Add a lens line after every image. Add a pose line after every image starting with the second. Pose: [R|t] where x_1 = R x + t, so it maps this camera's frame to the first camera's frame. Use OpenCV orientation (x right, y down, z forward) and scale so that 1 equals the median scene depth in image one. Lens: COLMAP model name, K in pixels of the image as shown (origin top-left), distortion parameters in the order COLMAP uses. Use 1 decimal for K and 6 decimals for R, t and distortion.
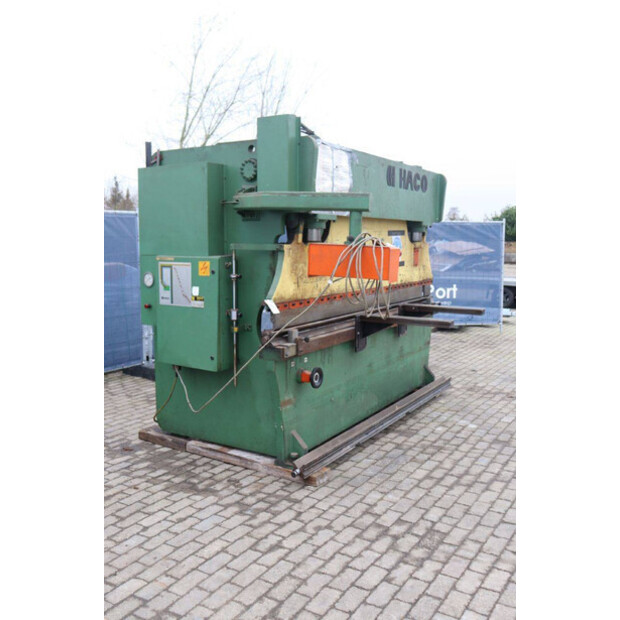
lens RADIAL K [[607.5, 0, 285.0], [0, 607.5, 313.7], [0, 0, 1]] dist [-0.097983, 0.000000]
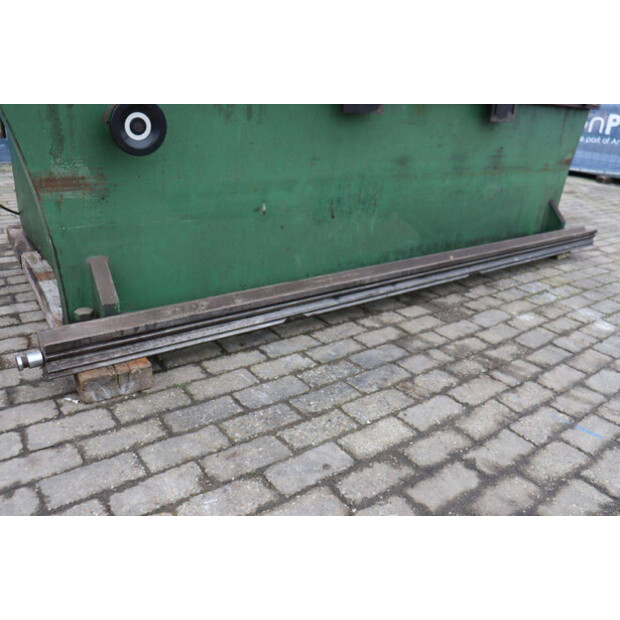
lens RADIAL K [[512.7, 0, 304.9], [0, 512.7, 296.5], [0, 0, 1]] dist [-0.136250, 0.082368]
pose [[0.938228, 0.185183, -0.292295, 0.238870], [-0.108003, 0.959261, 0.261063, 0.106773], [0.328731, -0.213368, 0.920005, 0.680419]]
